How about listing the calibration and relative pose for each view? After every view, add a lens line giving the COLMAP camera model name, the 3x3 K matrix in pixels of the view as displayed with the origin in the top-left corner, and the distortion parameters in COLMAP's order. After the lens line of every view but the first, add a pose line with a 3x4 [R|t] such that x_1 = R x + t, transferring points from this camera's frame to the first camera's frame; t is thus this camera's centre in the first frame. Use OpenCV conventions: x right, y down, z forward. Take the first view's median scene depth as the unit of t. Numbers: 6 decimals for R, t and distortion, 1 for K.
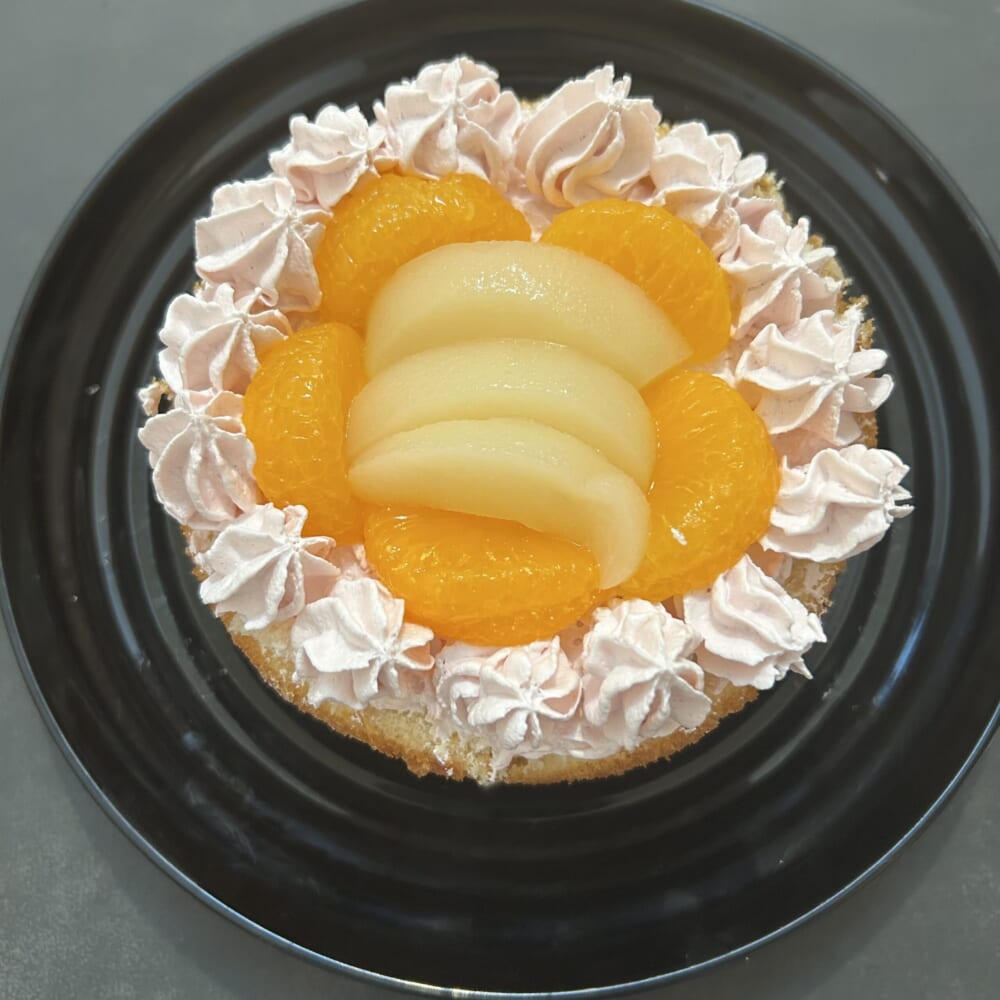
lens RADIAL K [[1111.2, 0, 501.3], [0, 1111.2, 563.1], [0, 0, 1]] dist [-0.005248, 0.017104]
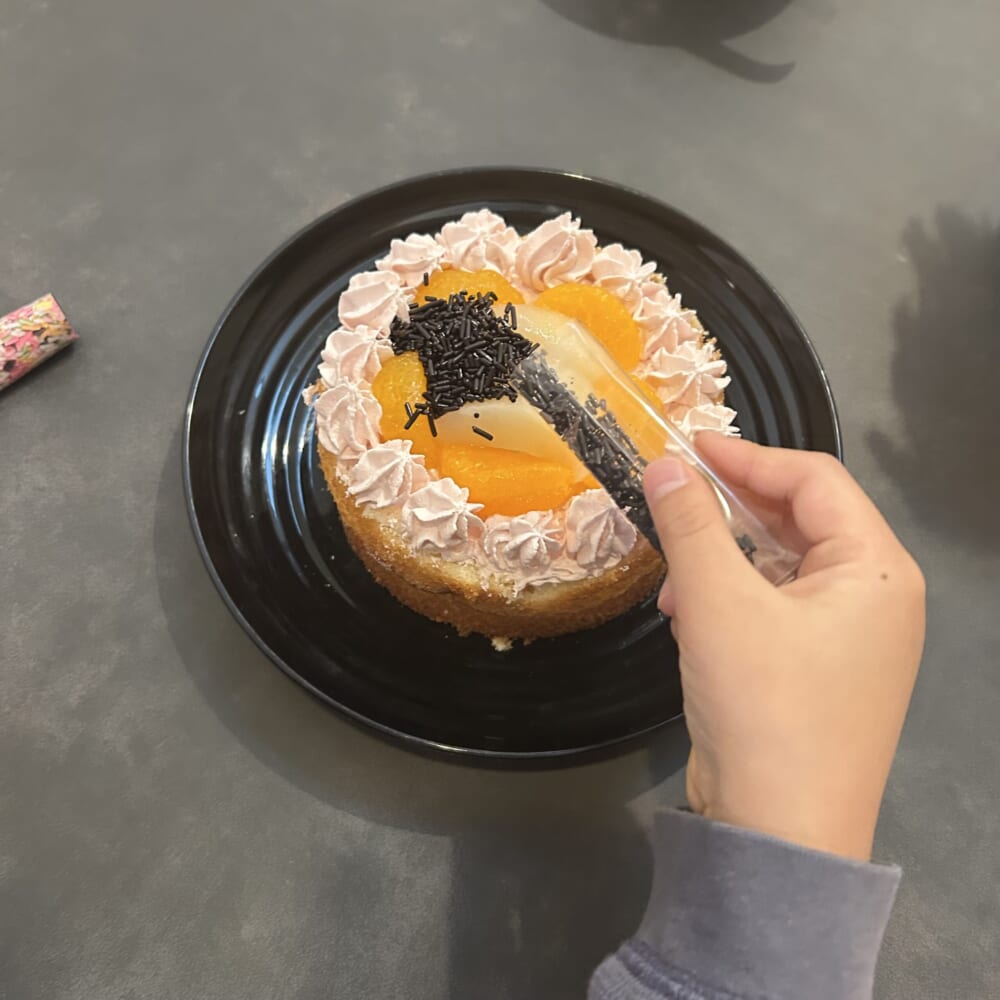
lens RADIAL K [[1111.2, 0, 501.3], [0, 1111.2, 563.1], [0, 0, 1]] dist [-0.005248, 0.017104]
pose [[0.998018, -0.012857, 0.061597, -0.133324], [0.021923, 0.988618, -0.148843, 0.392081], [-0.058983, 0.149898, 0.986941, -0.712699]]
